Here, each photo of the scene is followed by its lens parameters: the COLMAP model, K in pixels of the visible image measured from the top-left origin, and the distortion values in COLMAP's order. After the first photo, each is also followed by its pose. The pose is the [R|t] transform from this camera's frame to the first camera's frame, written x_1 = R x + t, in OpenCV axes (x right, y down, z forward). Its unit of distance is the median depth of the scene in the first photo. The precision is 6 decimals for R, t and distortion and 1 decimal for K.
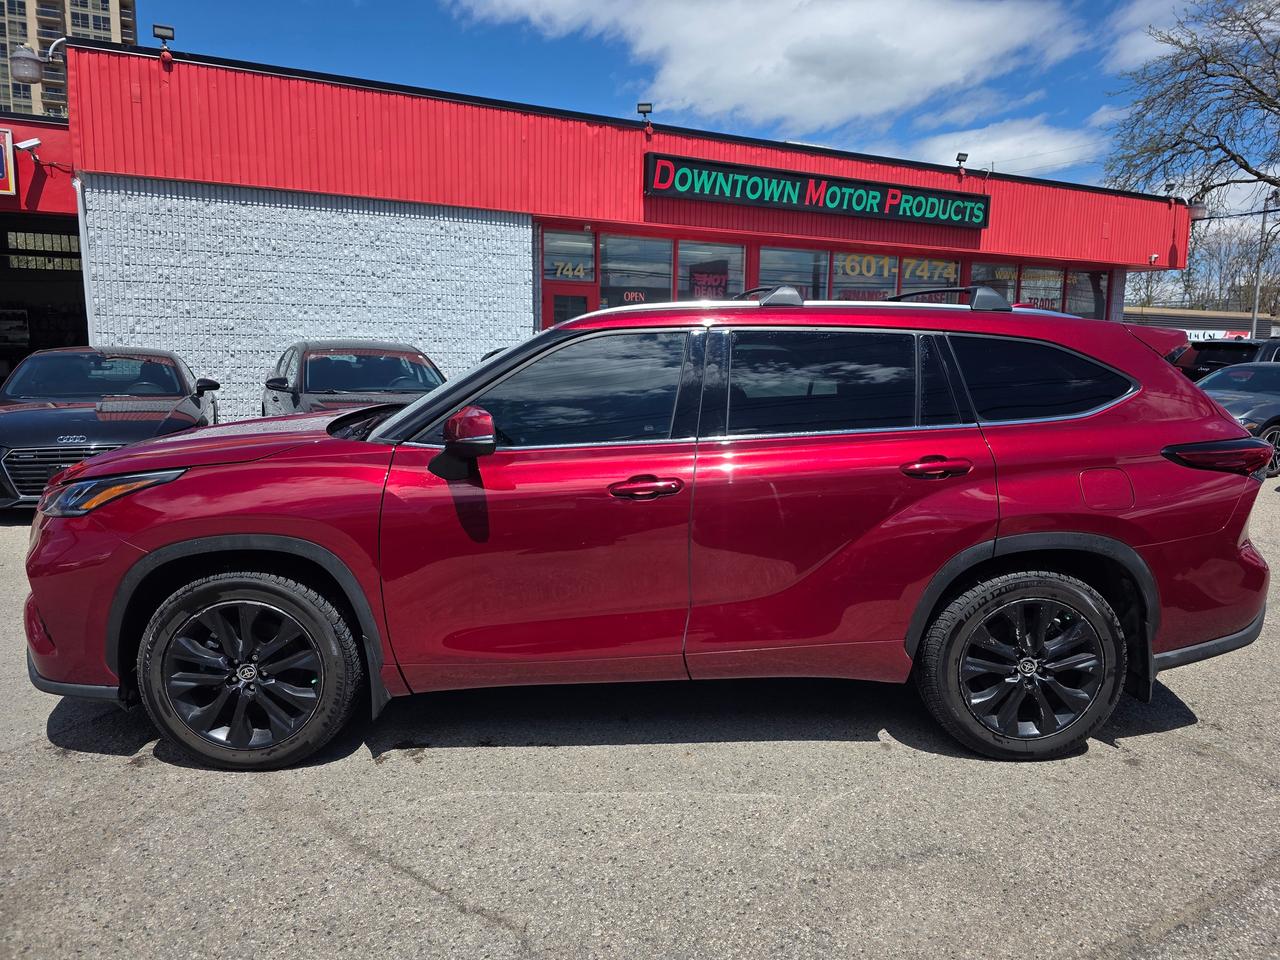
lens RADIAL K [[878.8, 0, 633.5], [0, 878.8, 483.2], [0, 0, 1]] dist [0.047367, -0.046217]
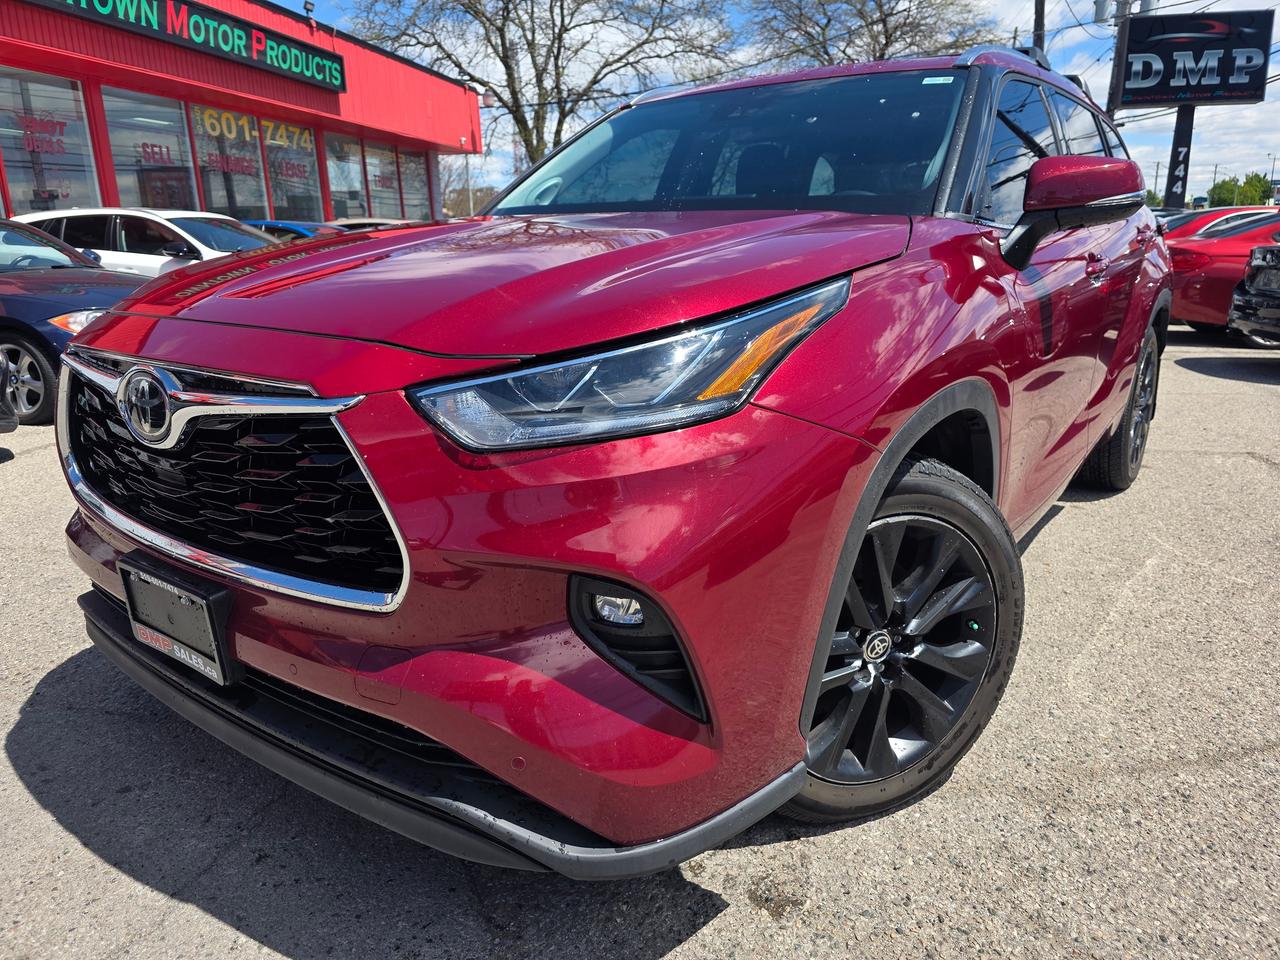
lens RADIAL K [[878.8, 0, 649.0], [0, 878.8, 484.9], [0, 0, 1]] dist [0.047367, -0.046217]
pose [[0.637405, -0.228070, 0.736002, -0.198443], [0.147646, 0.973642, 0.173842, -0.000908], [-0.756251, -0.002140, 0.654278, 0.161148]]
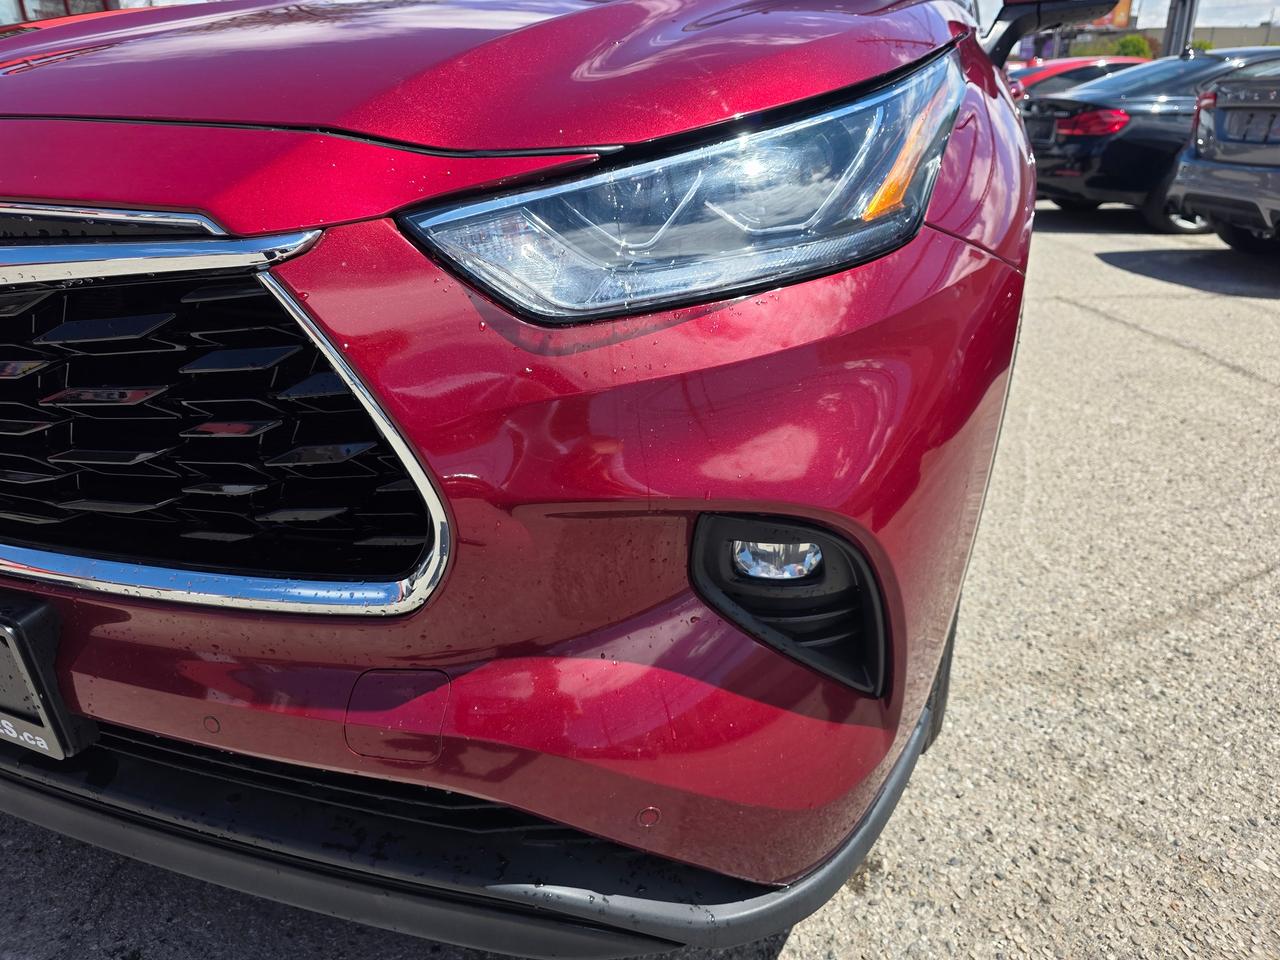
lens RADIAL K [[878.8, 0, 638.5], [0, 878.8, 471.3], [0, 0, 1]] dist [0.047367, -0.046217]
pose [[0.402147, -0.369806, 0.837569, -0.189996], [0.166216, 0.929087, 0.330407, 0.000252], [-0.900361, 0.006345, 0.435098, 0.192773]]
